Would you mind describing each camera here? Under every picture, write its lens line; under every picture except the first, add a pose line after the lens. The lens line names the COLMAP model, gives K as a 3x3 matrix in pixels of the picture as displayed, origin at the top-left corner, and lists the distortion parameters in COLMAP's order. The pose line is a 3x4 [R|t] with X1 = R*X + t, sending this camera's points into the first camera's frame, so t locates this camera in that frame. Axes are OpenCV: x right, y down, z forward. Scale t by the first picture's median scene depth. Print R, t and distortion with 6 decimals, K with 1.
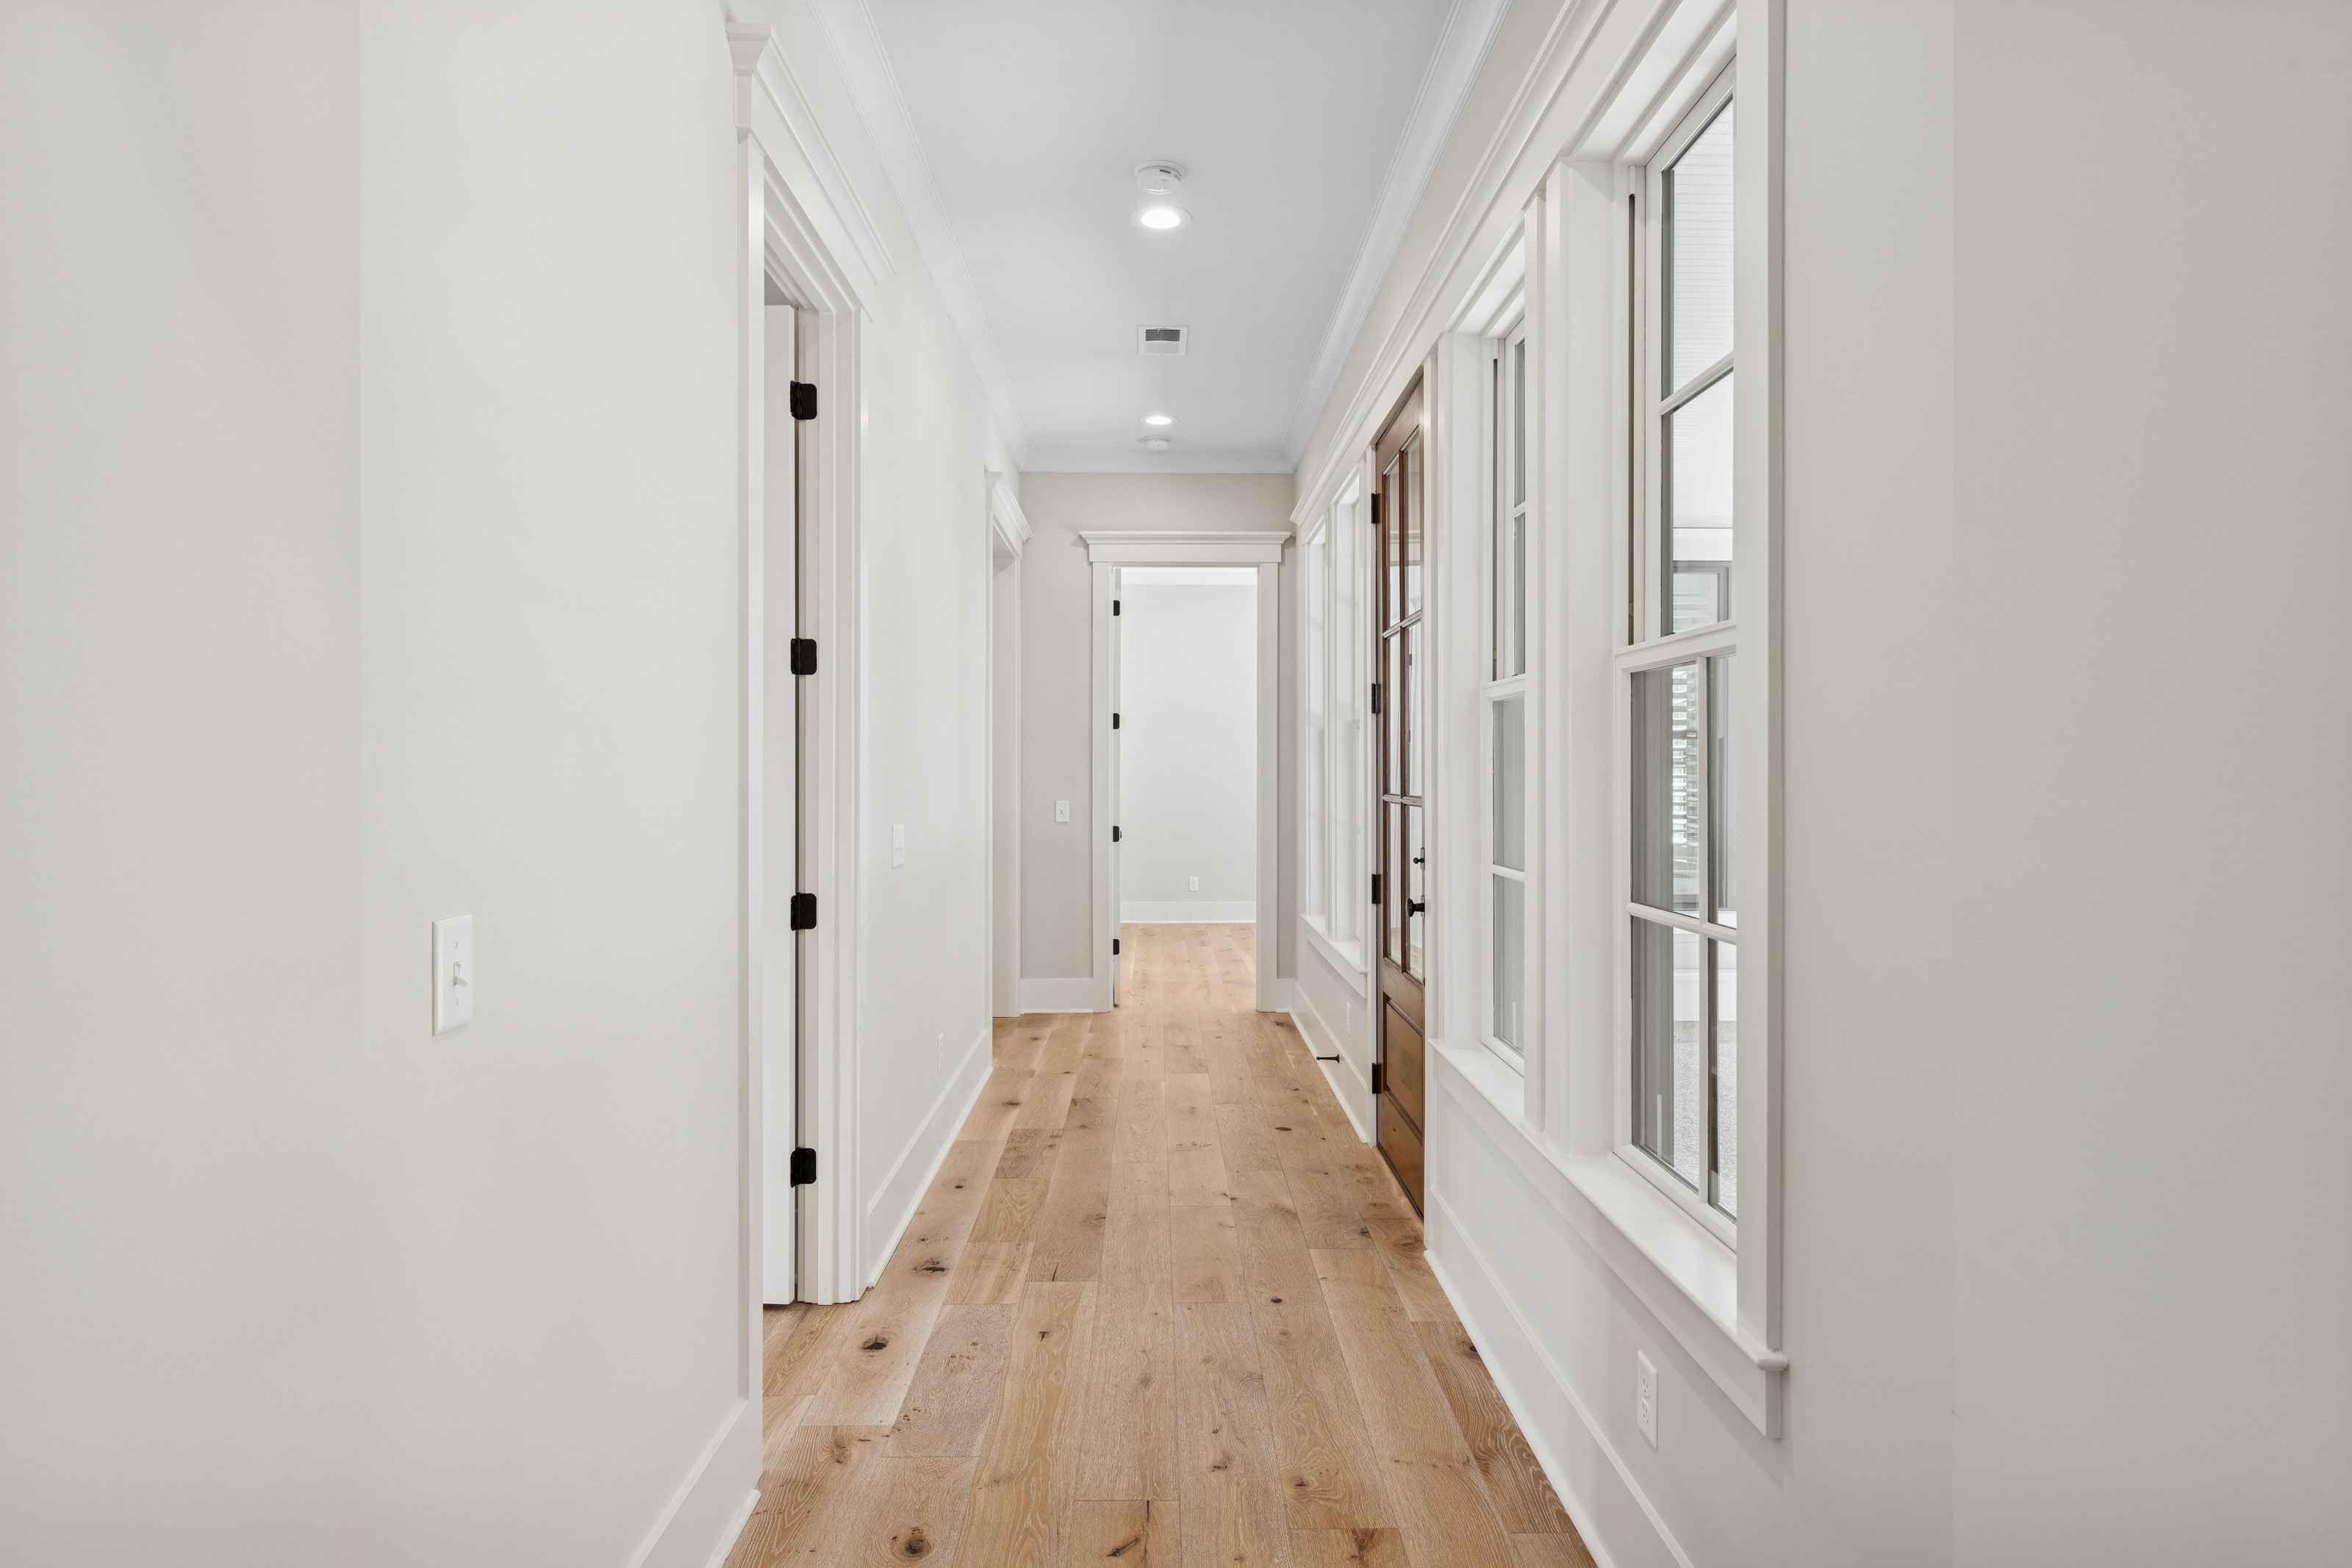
lens RADIAL K [[1350.7, 0, 1176.0], [0, 1350.7, 784.0], [0, 0, 1]] dist [0.000086, 0.000014]
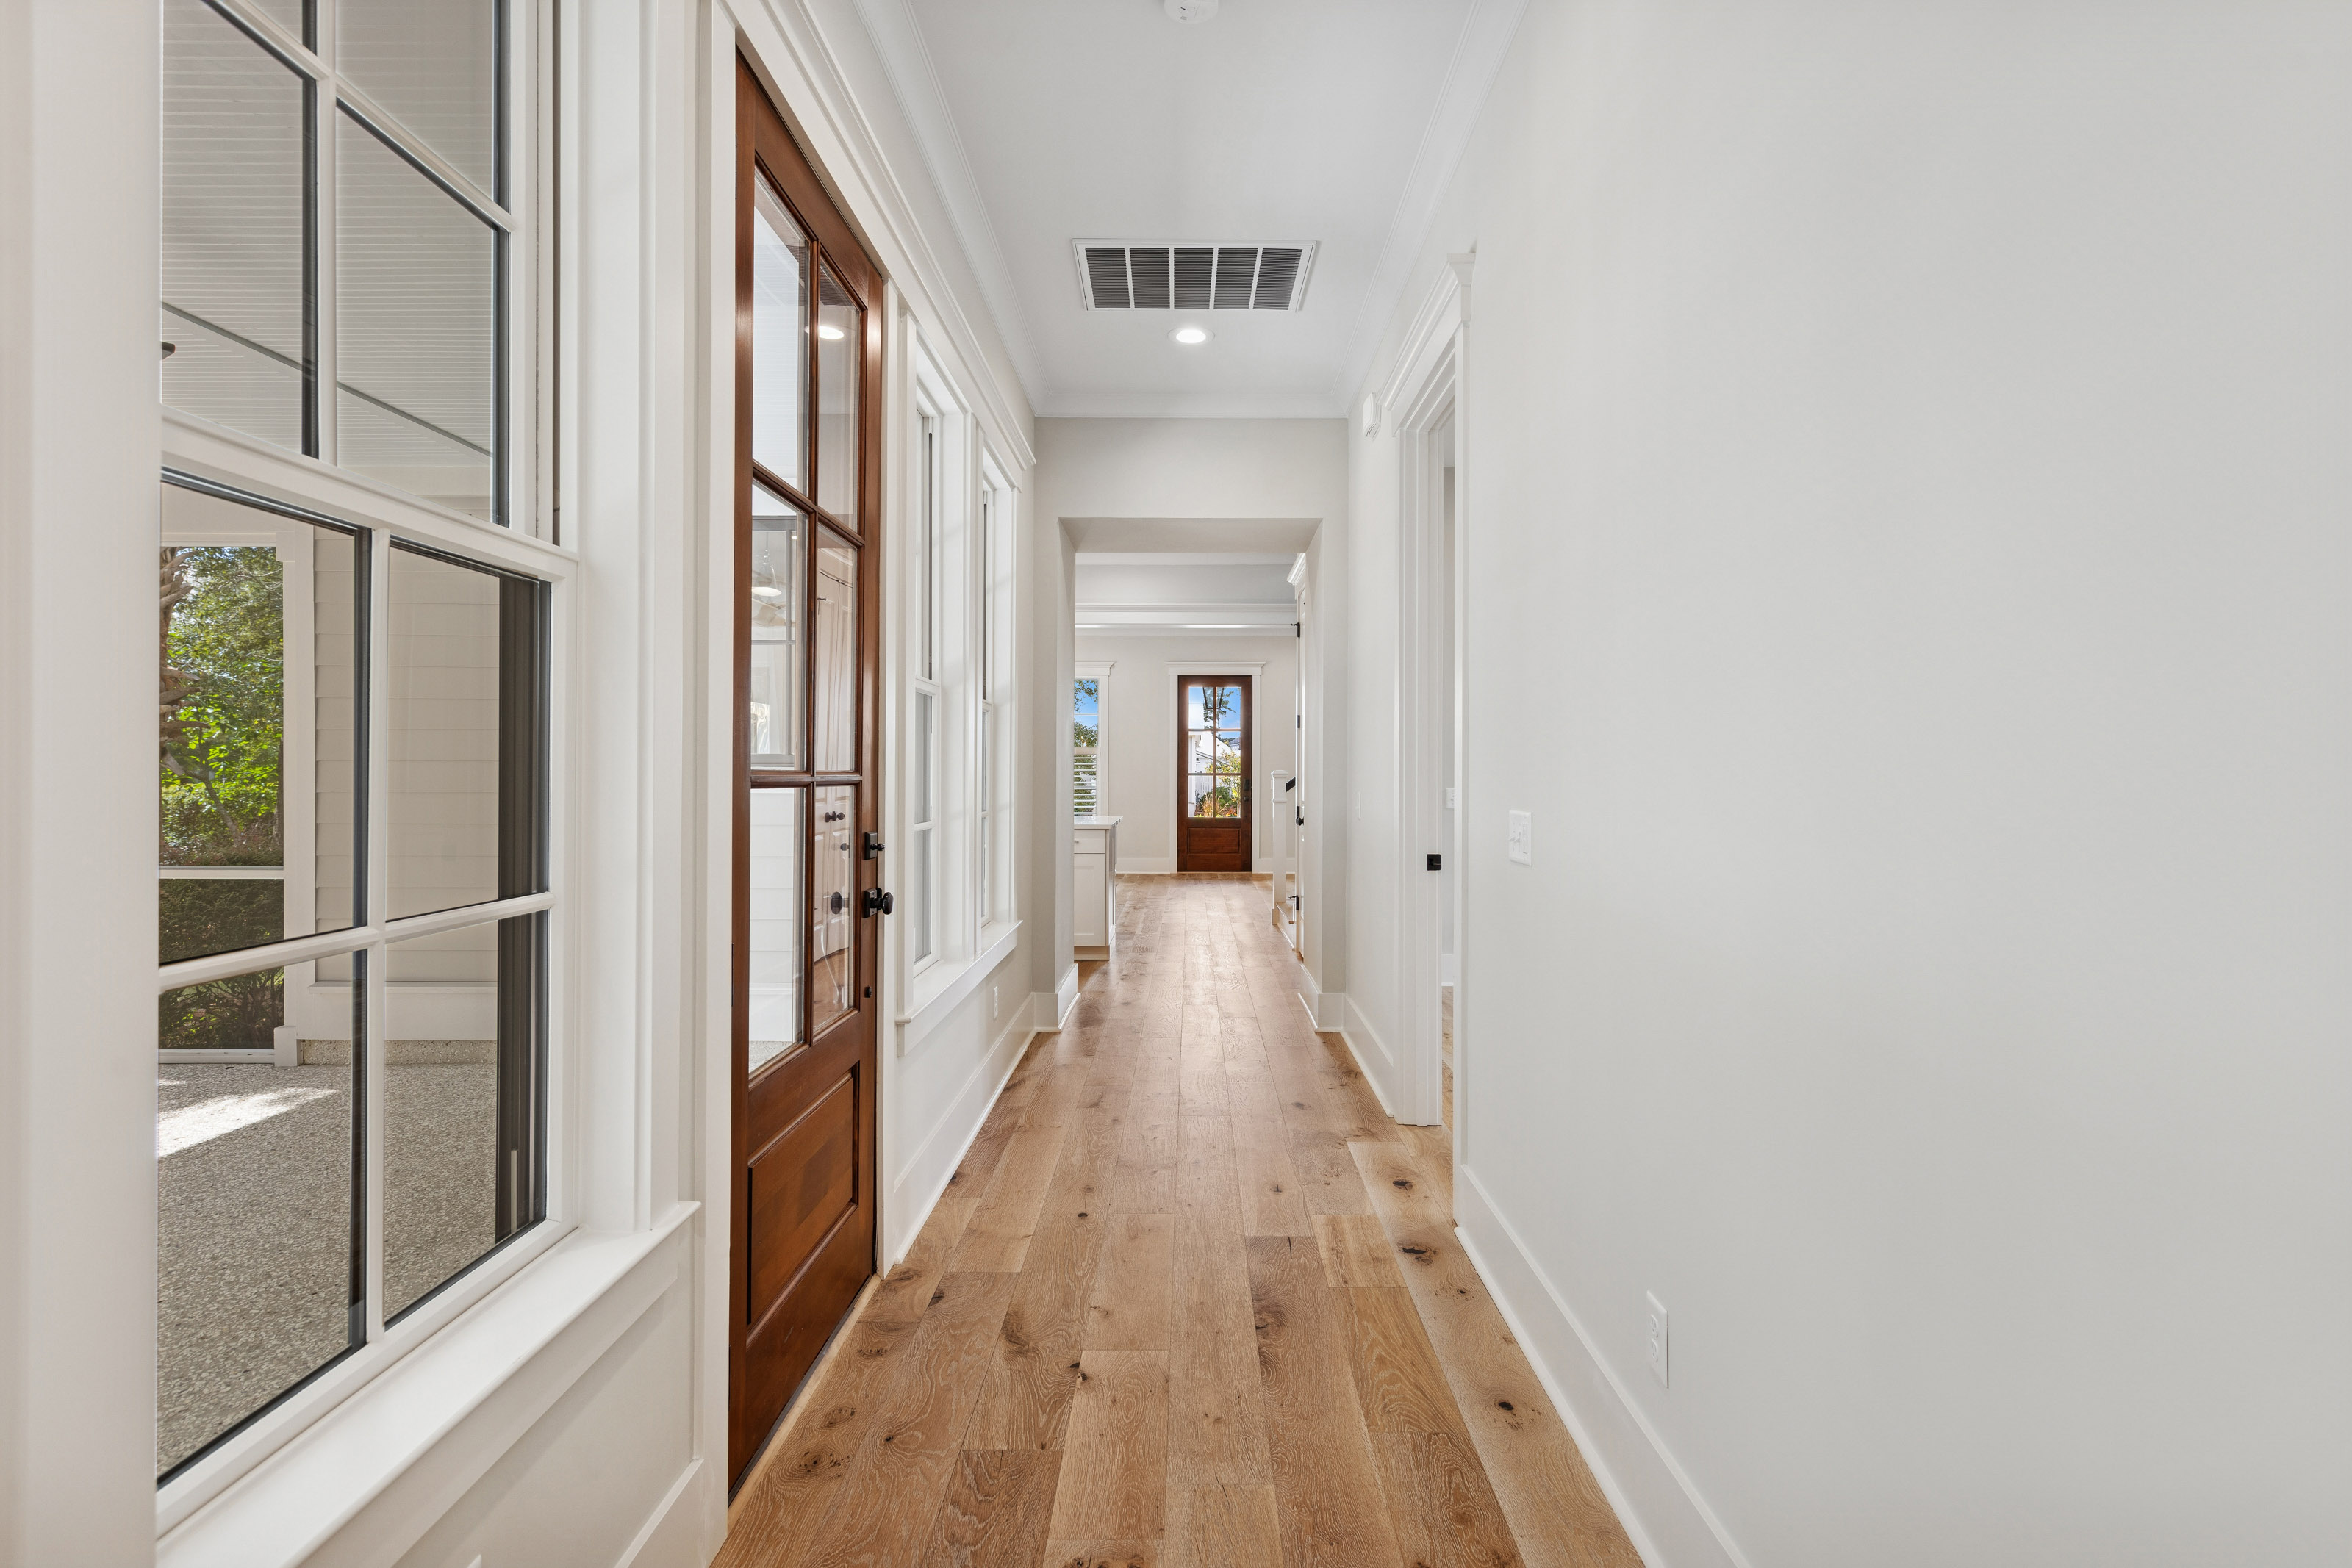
lens RADIAL K [[1185.4, 0, 1176.0], [0, 1185.4, 784.0], [0, 0, 1]] dist [-0.000027, -0.000012]
pose [[-0.999594, -0.006177, 0.027825, -0.027918], [-0.005638, 0.999796, 0.019412, 0.002467], [-0.027939, 0.019247, -0.999424, 1.929616]]
